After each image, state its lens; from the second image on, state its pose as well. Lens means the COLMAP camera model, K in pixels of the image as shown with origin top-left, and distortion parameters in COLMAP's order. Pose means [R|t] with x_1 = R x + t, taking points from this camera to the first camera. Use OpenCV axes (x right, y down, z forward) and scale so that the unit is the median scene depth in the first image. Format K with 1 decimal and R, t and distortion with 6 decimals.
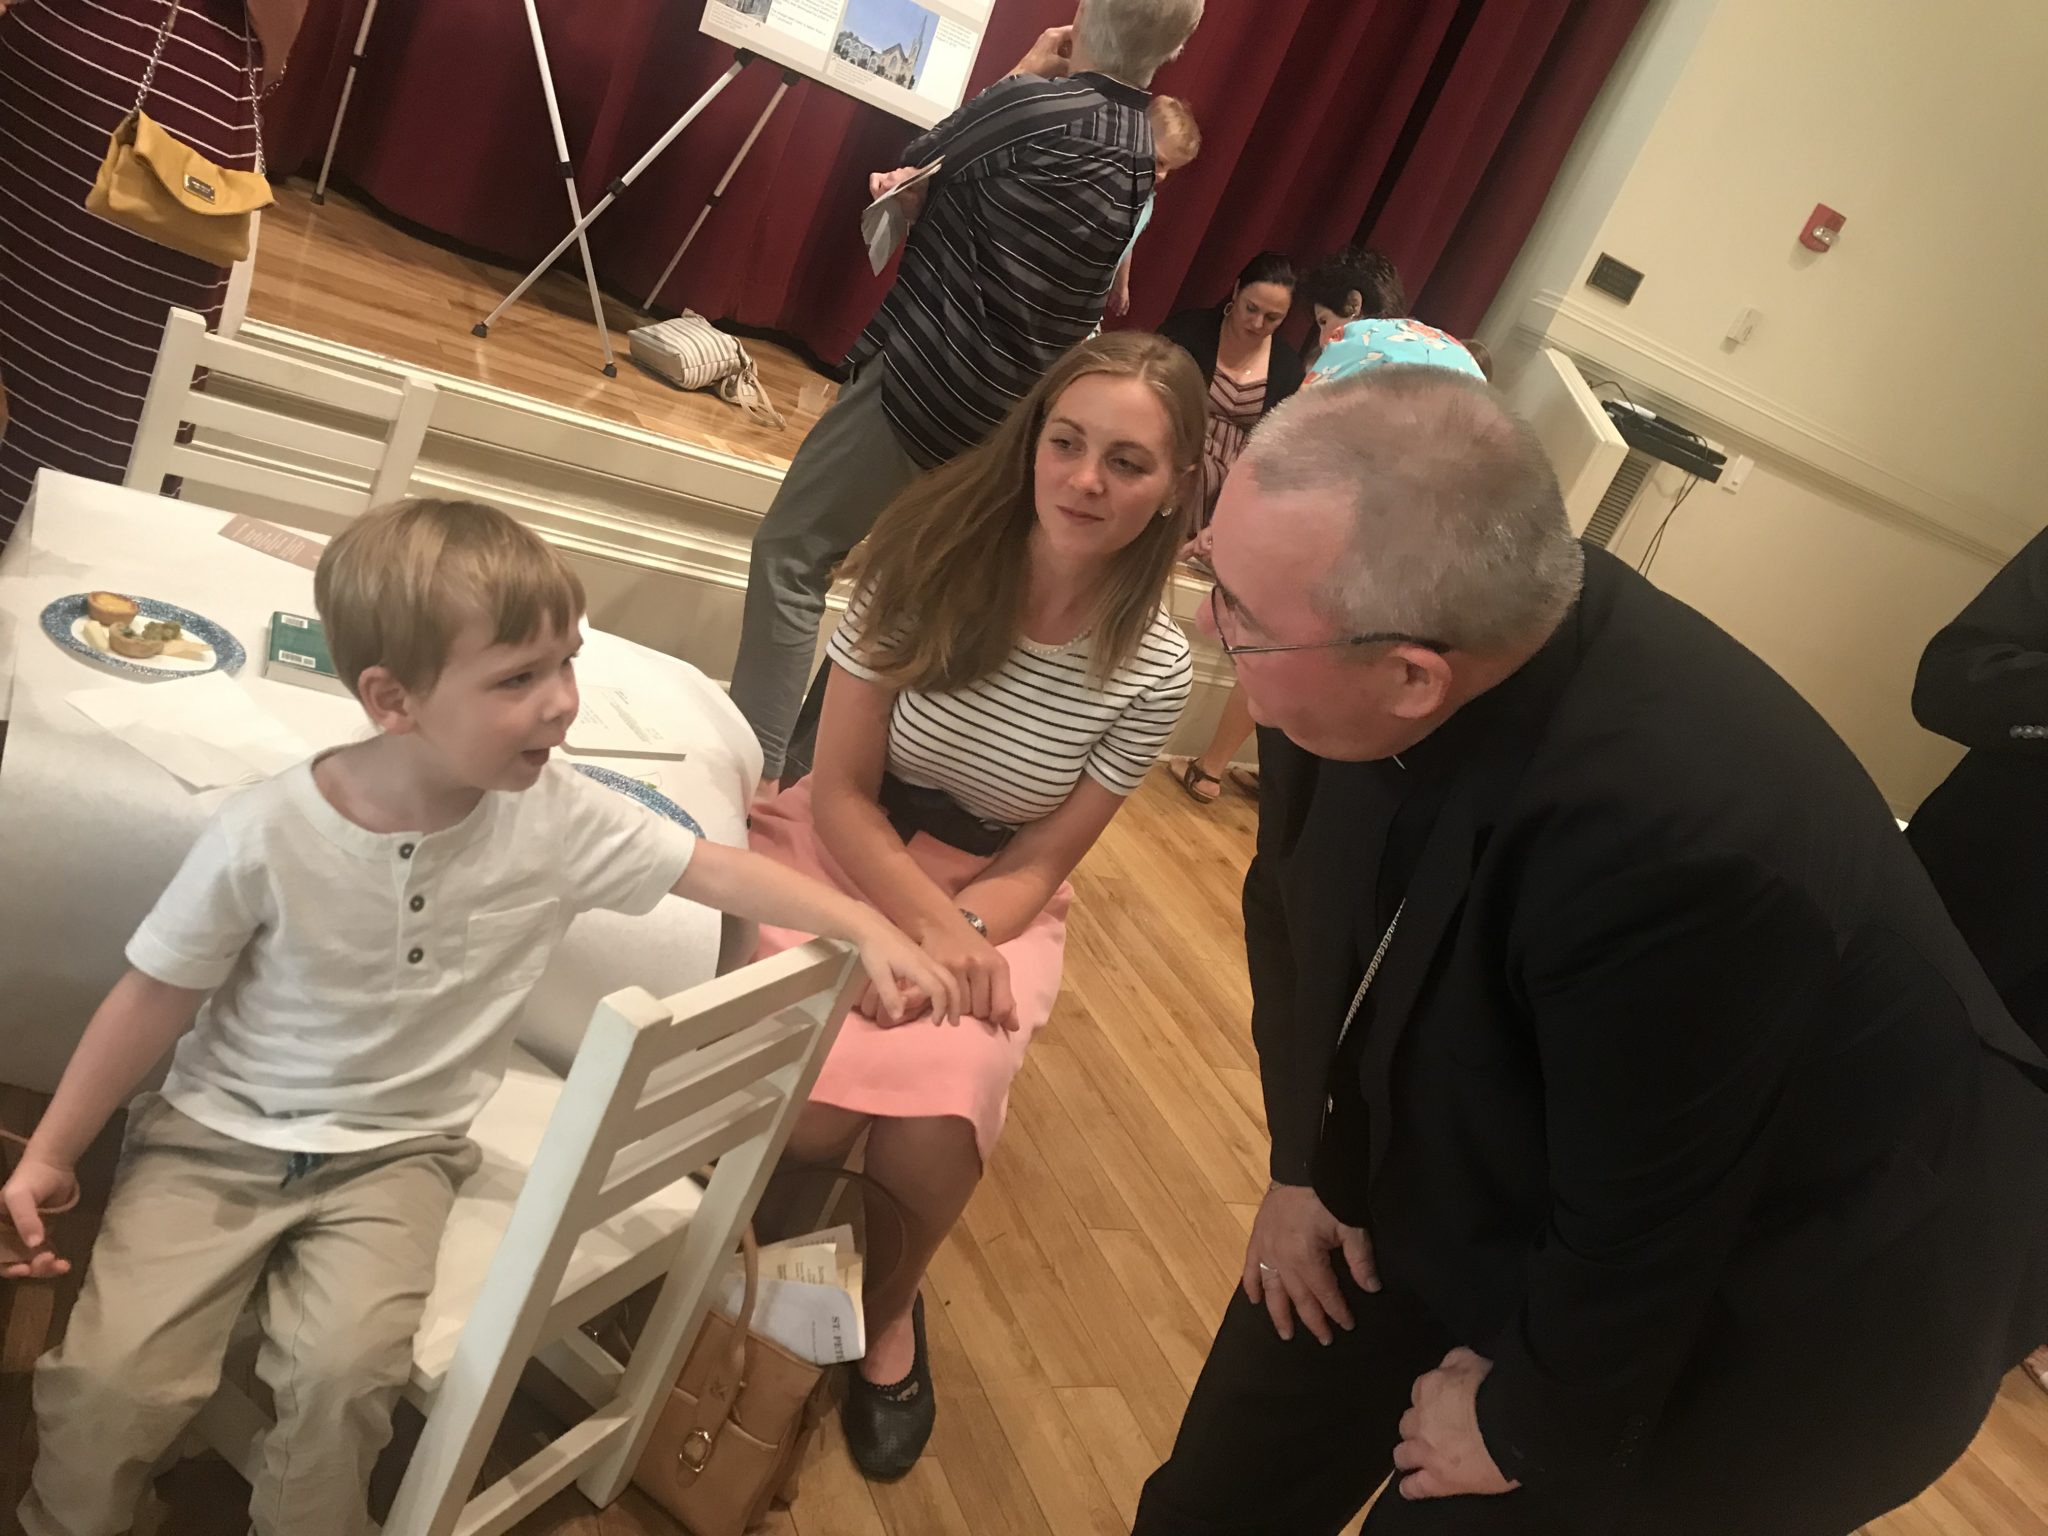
lens RADIAL K [[1674.7, 0, 1024.0], [0, 1674.7, 768.0], [0, 0, 1]] dist [0.051645, -0.053102]
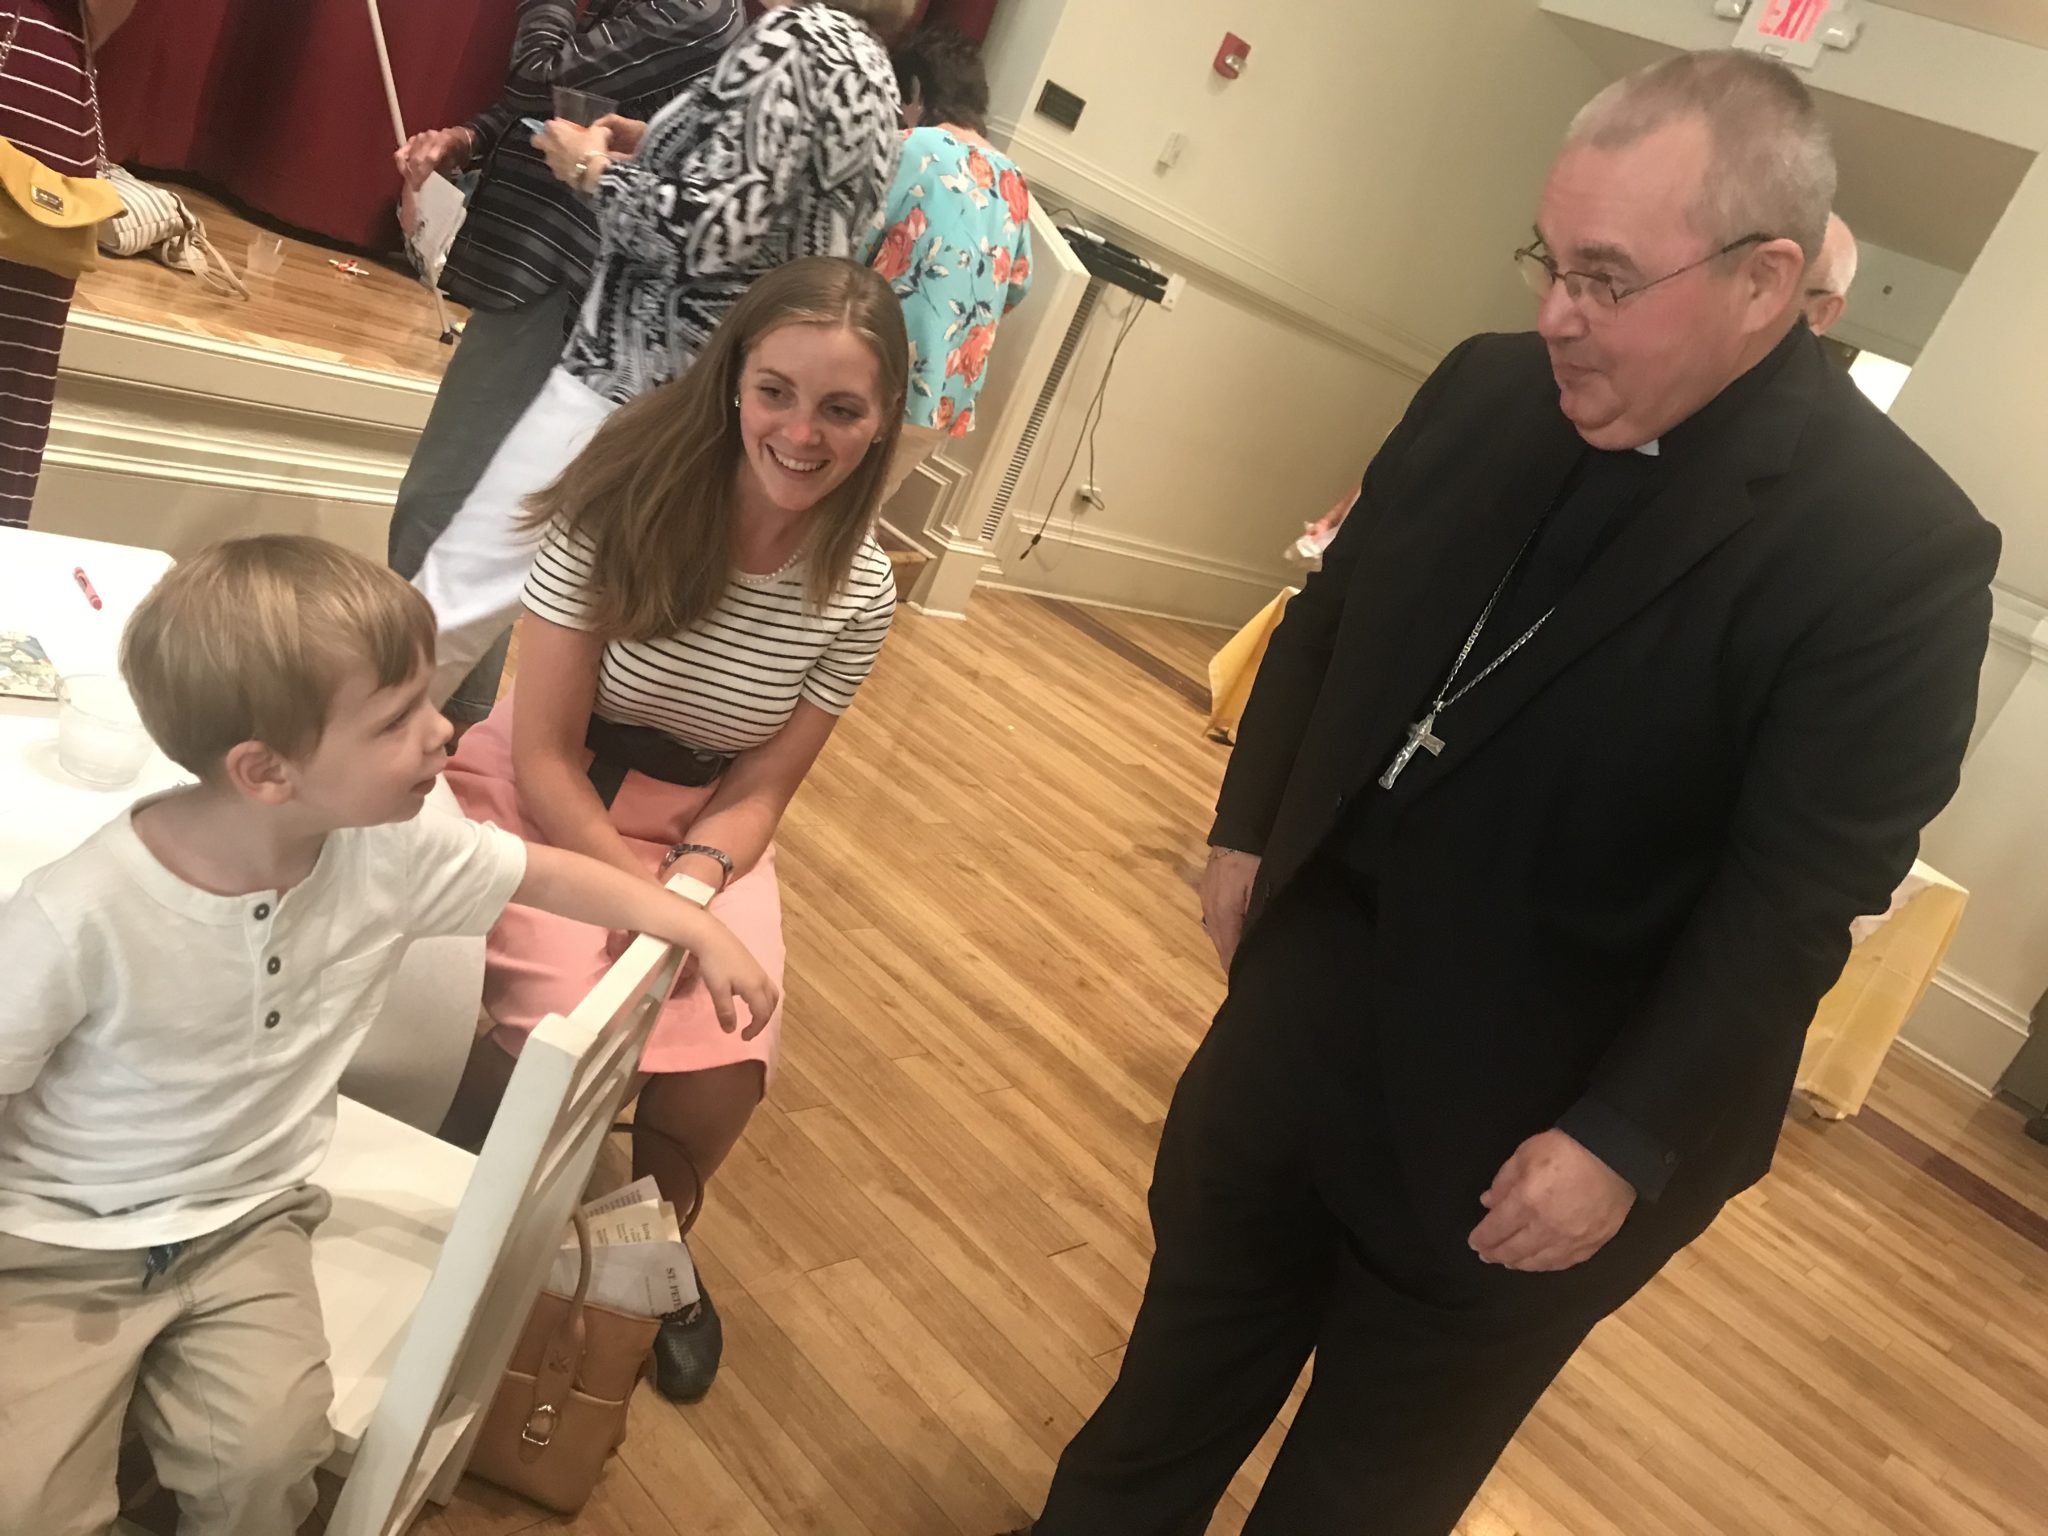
lens RADIAL K [[1675.2, 0, 1024.0], [0, 1675.2, 768.0], [0, 0, 1]] dist [0.033603, -0.010834]
pose [[0.939823, -0.128218, 0.316690, -0.125415], [0.092089, 0.987671, 0.126592, -0.053908], [-0.329017, -0.089810, 0.940044, -0.001195]]
